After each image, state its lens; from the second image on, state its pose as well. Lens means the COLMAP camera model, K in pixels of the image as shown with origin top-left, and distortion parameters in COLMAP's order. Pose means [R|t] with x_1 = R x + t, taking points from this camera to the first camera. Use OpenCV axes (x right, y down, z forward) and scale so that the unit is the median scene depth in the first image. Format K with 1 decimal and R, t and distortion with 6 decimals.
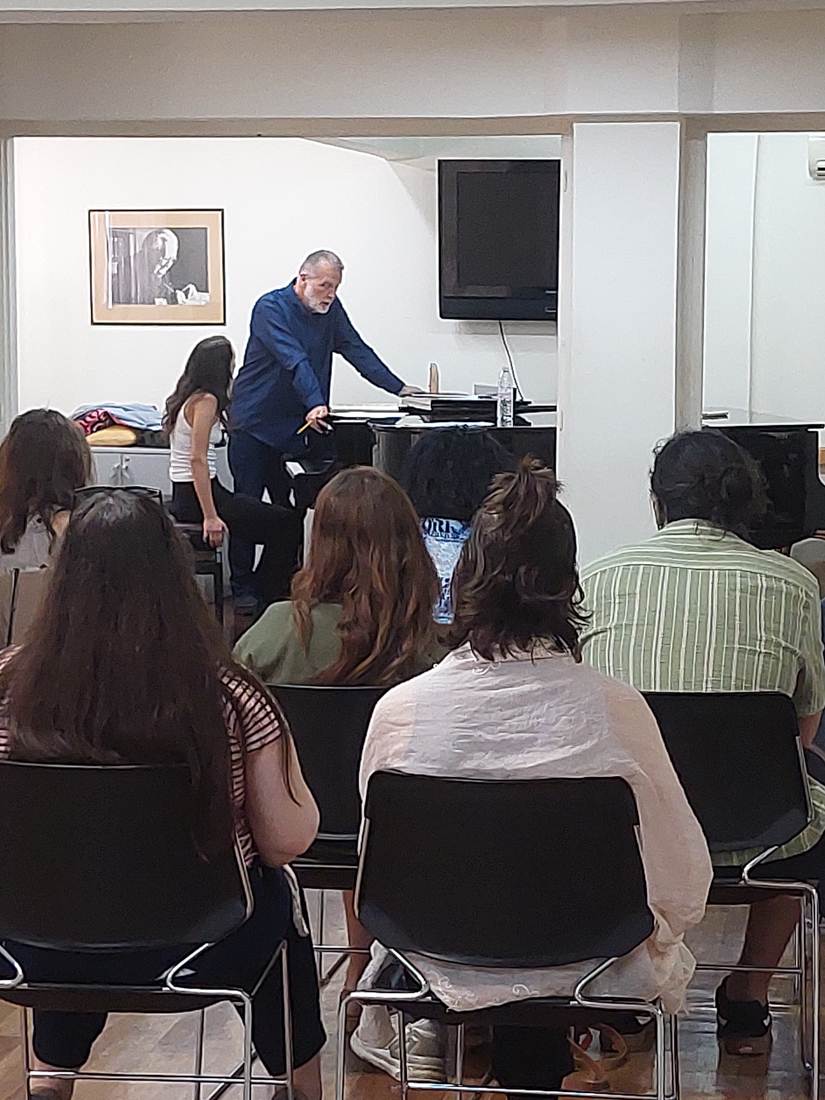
lens RADIAL K [[3816.2, 0, 457.6], [0, 3816.2, 549.8], [0, 0, 1]] dist [0.443222, 0.000000]
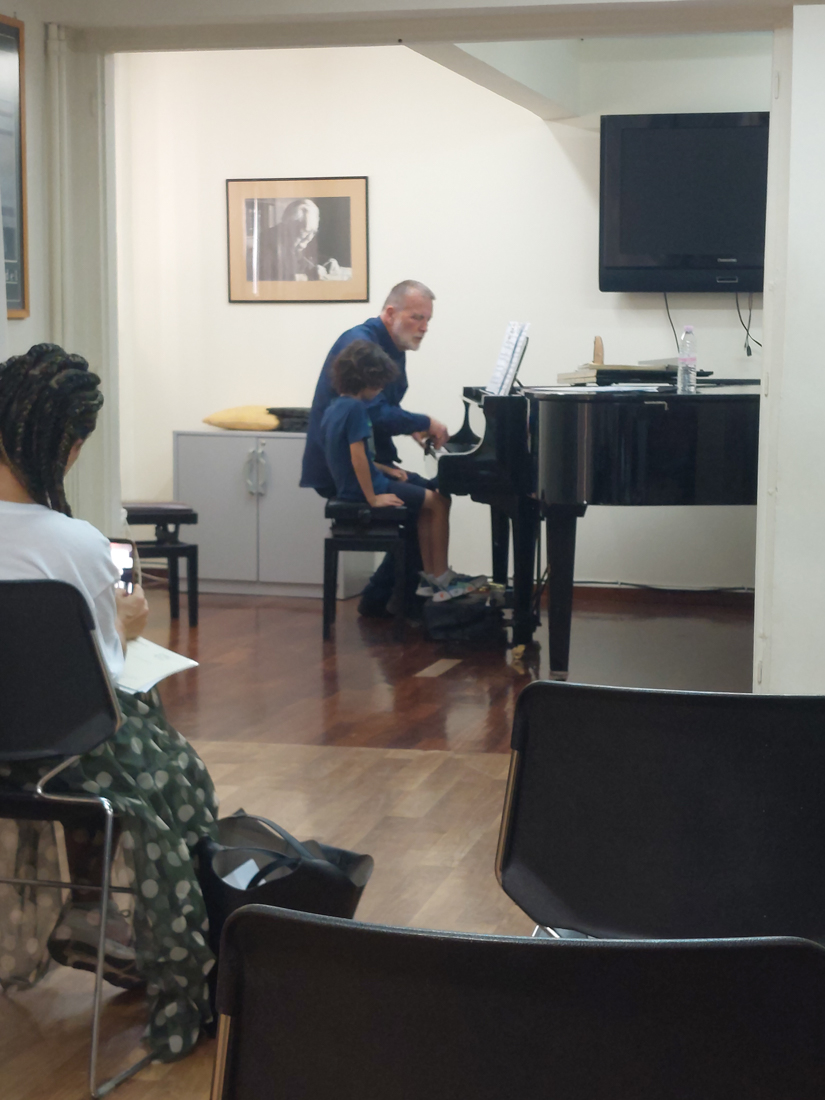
lens RADIAL K [[2462.0, 0, 412.2], [0, 2462.0, 564.4], [0, 0, 1]] dist [0.439900, 0.000000]
pose [[0.998313, 0.008153, -0.057484, -0.014430], [-0.007562, 0.999916, 0.010493, -0.000671], [0.057564, -0.010041, 0.998291, 0.391941]]
